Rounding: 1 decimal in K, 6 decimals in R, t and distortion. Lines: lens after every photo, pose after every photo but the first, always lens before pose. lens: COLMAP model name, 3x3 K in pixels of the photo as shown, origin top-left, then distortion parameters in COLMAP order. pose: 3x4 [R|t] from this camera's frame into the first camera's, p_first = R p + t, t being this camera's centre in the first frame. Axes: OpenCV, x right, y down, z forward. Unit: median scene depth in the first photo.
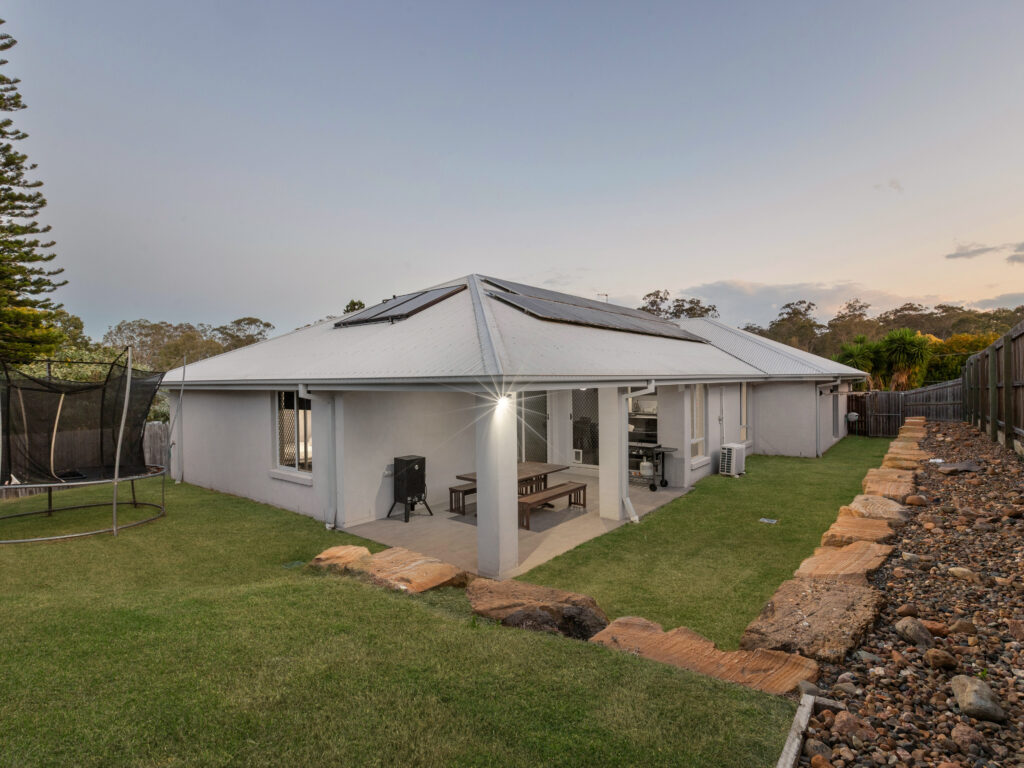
lens RADIAL K [[524.7, 0, 506.3], [0, 524.7, 388.3], [0, 0, 1]] dist [0.000026, -0.000195]
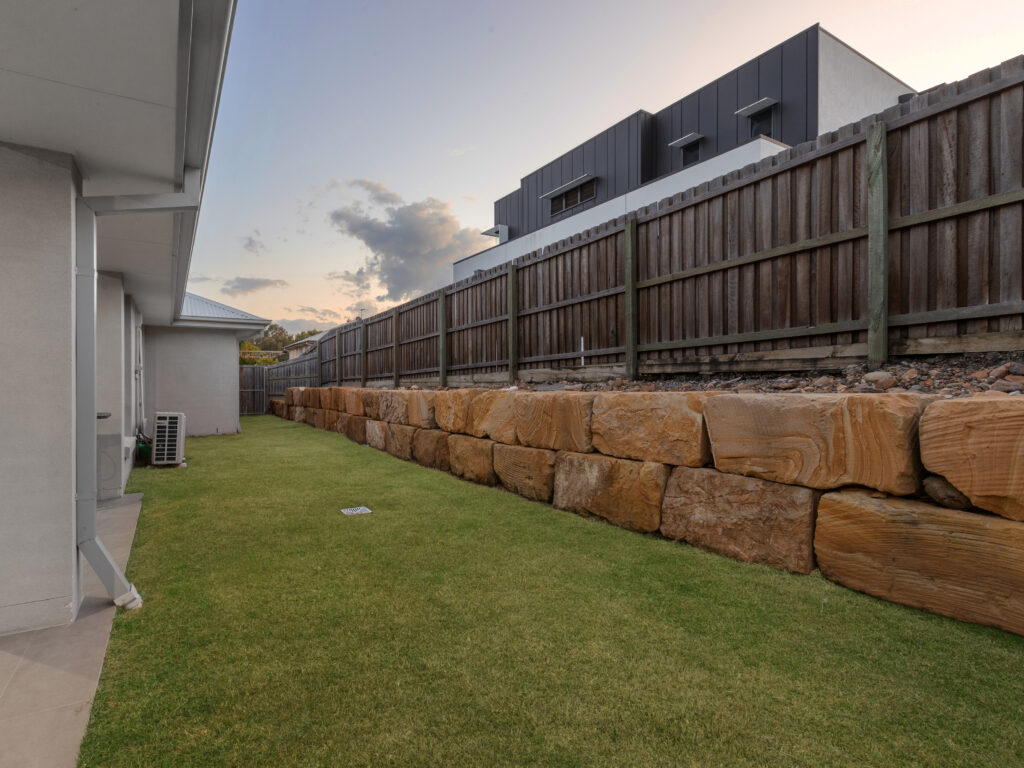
lens RADIAL K [[524.7, 0, 506.3], [0, 524.7, 388.3], [0, 0, 1]] dist [0.000026, -0.000195]
pose [[0.336663, -0.007304, 0.941597, 0.014423], [0.011464, 0.999928, 0.003657, 0.085664], [-0.941555, 0.009563, 0.336722, 0.471773]]
